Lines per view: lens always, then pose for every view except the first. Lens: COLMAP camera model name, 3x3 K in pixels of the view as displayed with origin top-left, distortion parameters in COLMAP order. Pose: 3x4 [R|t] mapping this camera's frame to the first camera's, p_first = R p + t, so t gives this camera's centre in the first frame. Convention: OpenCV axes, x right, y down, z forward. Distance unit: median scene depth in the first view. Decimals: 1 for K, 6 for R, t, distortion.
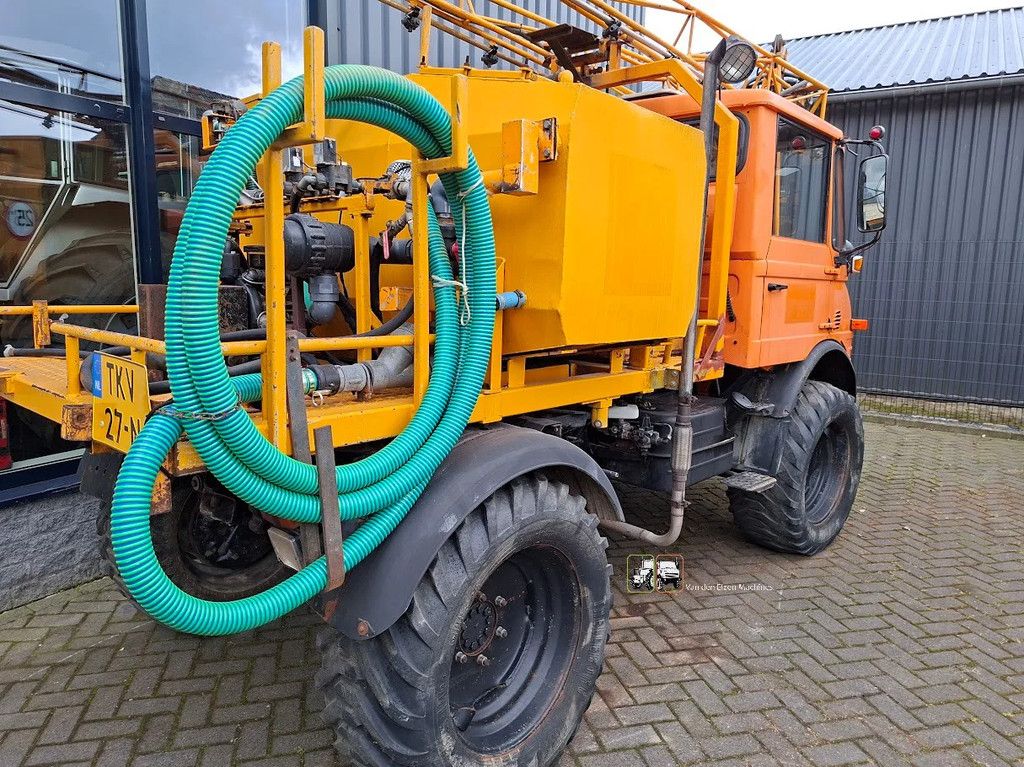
lens RADIAL K [[709.5, 0, 512.7], [0, 709.5, 381.8], [0, 0, 1]] dist [0.065445, -0.066704]
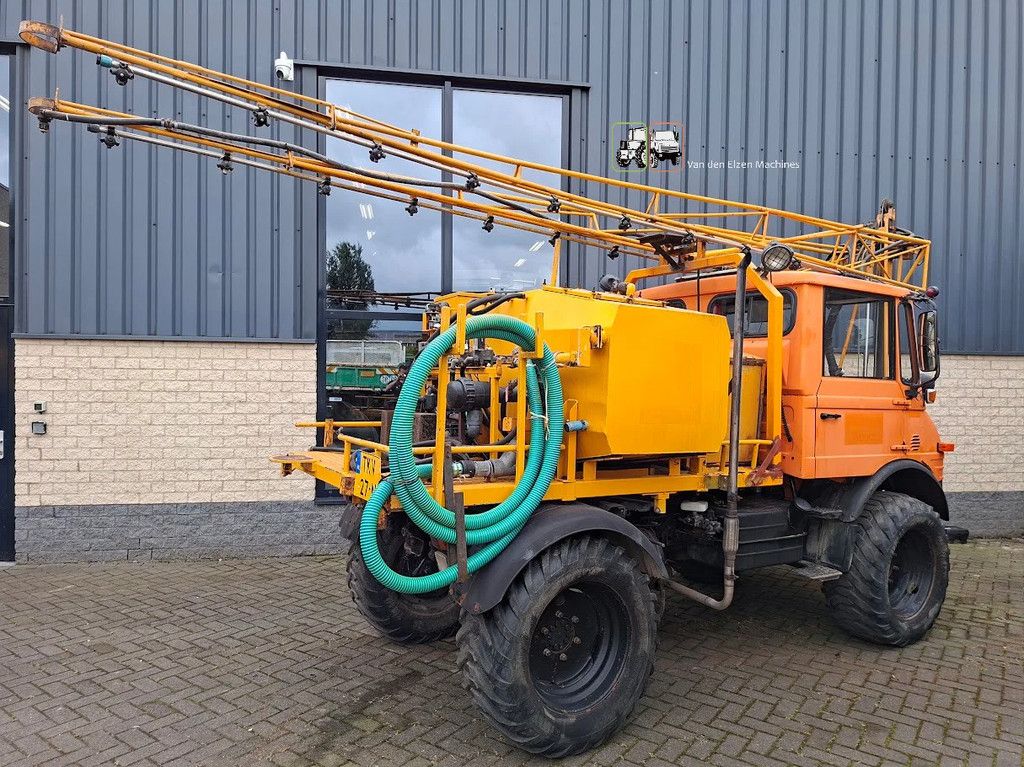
lens RADIAL K [[709.5, 0, 516.0], [0, 709.5, 383.3], [0, 0, 1]] dist [0.065445, -0.066704]
pose [[0.957058, 0.003844, -0.289871, 0.329793], [-0.046249, 0.989130, -0.139583, 0.024181], [0.286183, 0.146996, 0.946832, -0.622348]]
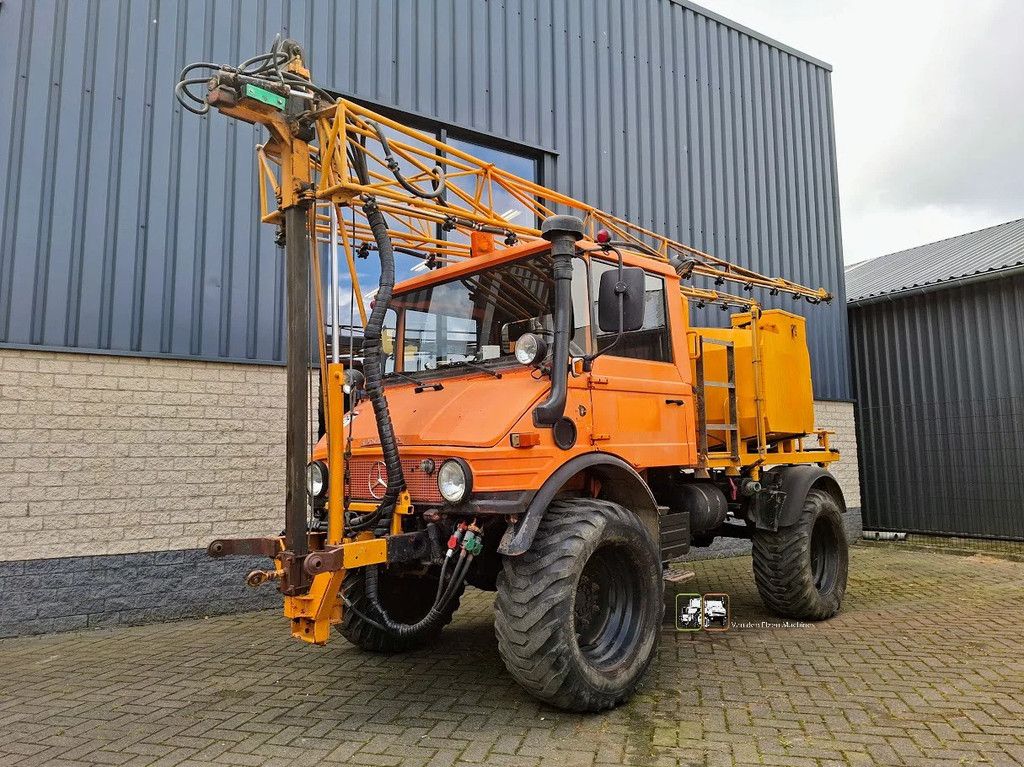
lens RADIAL K [[709.5, 0, 512.7], [0, 709.5, 376.6], [0, 0, 1]] dist [0.065445, -0.066704]
pose [[0.994320, -0.006335, 0.106243, -0.986035], [0.035321, 0.961294, -0.273251, 0.324315], [-0.100400, 0.275451, 0.956058, -0.811948]]
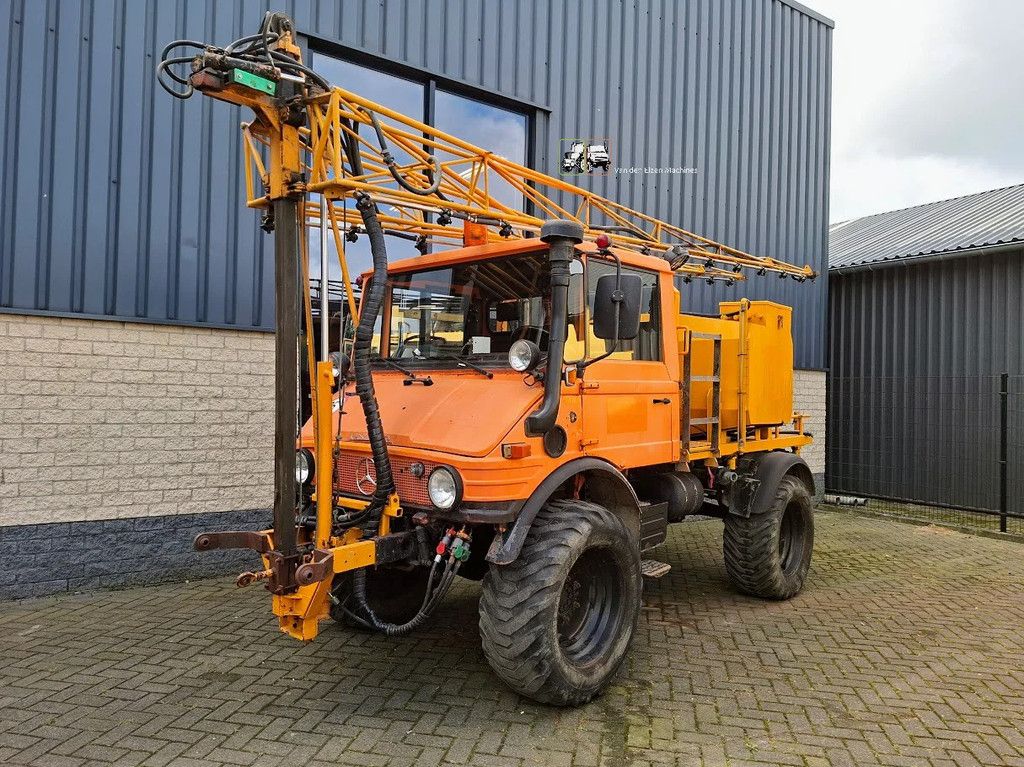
lens RADIAL K [[709.5, 0, 515.7], [0, 709.5, 385.0], [0, 0, 1]] dist [0.065445, -0.066704]
pose [[0.988886, 0.016774, 0.147728, -1.030374], [0.008537, 0.985570, -0.169056, 0.152201], [-0.148432, 0.168438, 0.974472, -0.836948]]
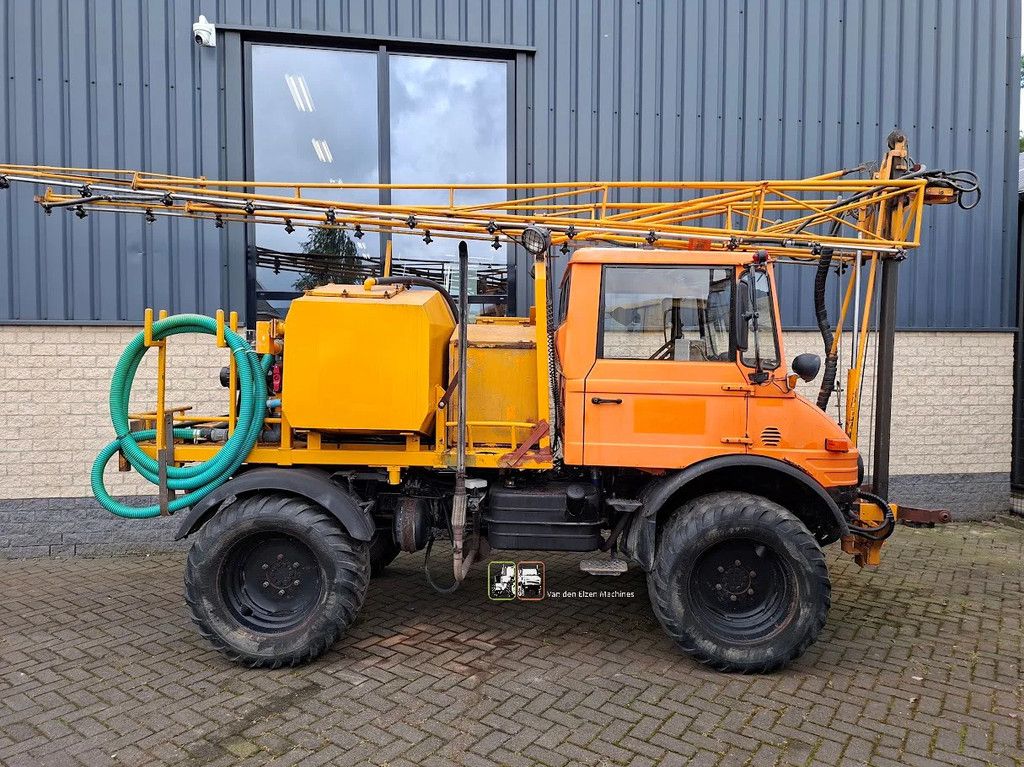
lens RADIAL K [[709.5, 0, 515.8], [0, 709.5, 375.4], [0, 0, 1]] dist [0.065445, -0.066704]
pose [[0.957564, 0.001276, -0.288217, 0.517720], [-0.036552, 0.992454, -0.117045, -0.039601], [0.285893, 0.122613, 0.950385, -0.405034]]
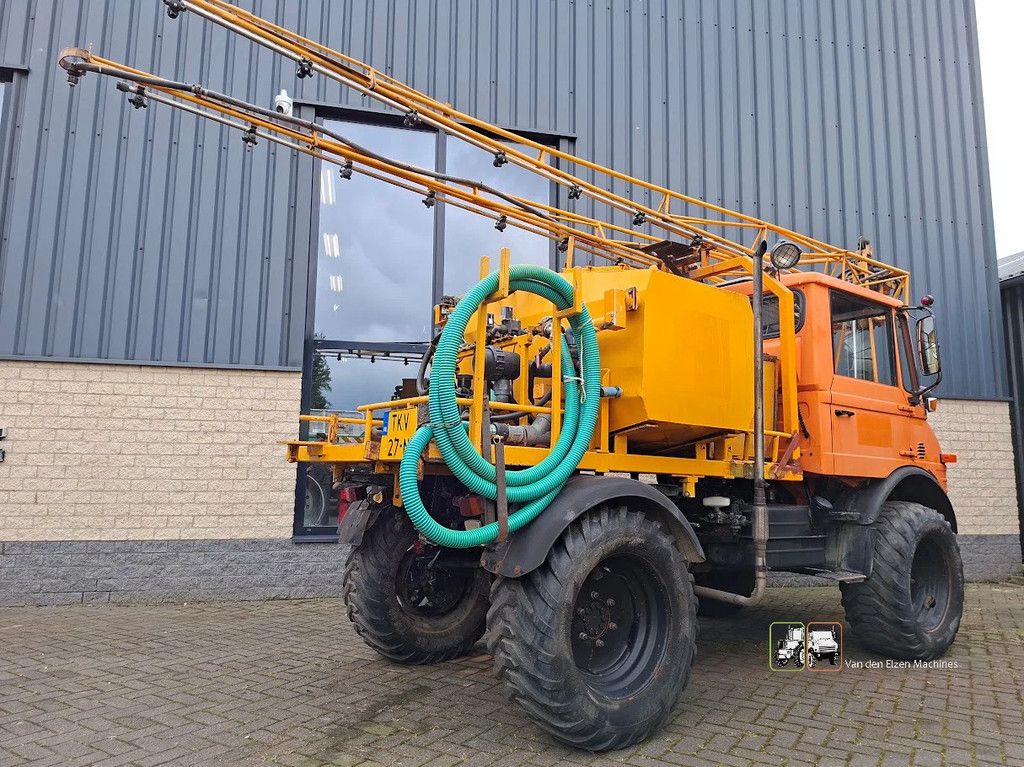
lens RADIAL K [[709.5, 0, 515.9], [0, 709.5, 374.1], [0, 0, 1]] dist [0.065445, -0.066704]
pose [[0.974300, -0.028695, -0.223421, 0.140999], [-0.037501, 0.957348, -0.286492, 0.309088], [0.222113, 0.287508, 0.931668, -0.559016]]
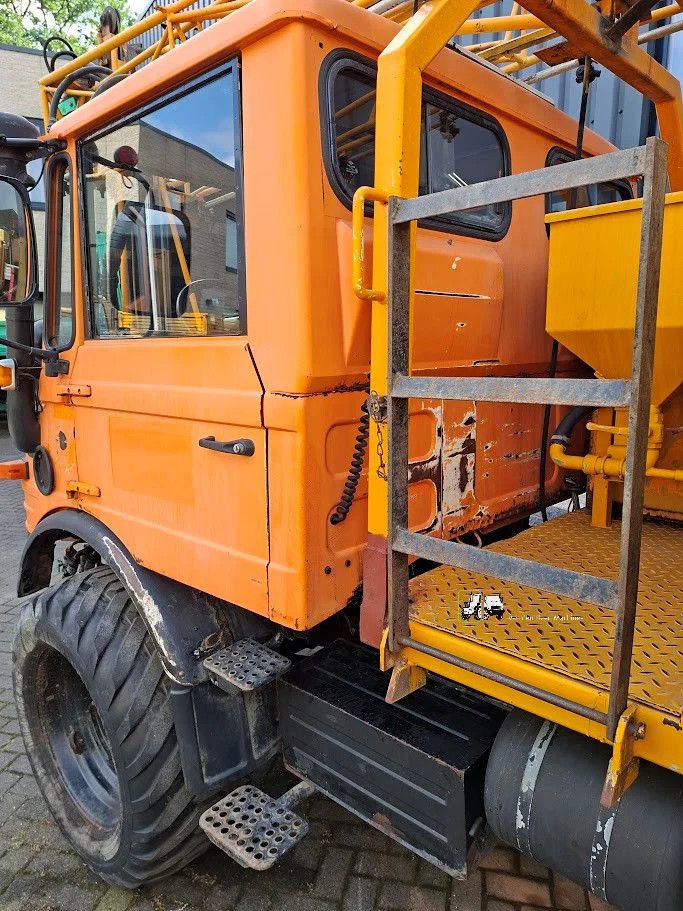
lens RADIAL K [[631.2, 0, 344.6], [0, 631.2, 451.7], [0, 0, 1]] dist [0.065445, -0.066704]
pose [[0.117074, 0.176118, -0.977382, 0.362809], [-0.143951, 0.976766, 0.158764, -0.261986], [0.982635, 0.122108, 0.139706, 1.136216]]
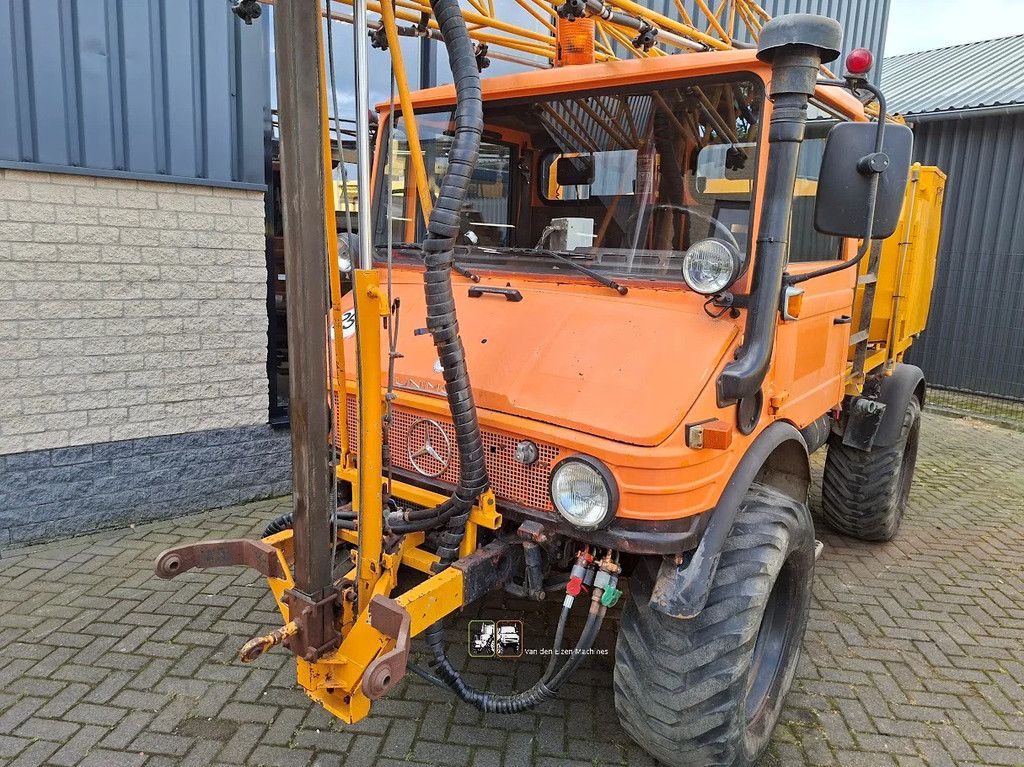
lens RADIAL K [[709.5, 0, 510.6], [0, 709.5, 376.6], [0, 0, 1]] dist [0.065445, -0.066704]
pose [[0.972832, -0.007552, 0.231389, -1.265341], [0.000168, 0.999491, 0.031912, -0.078932], [-0.231512, -0.031006, 0.972338, -0.118332]]
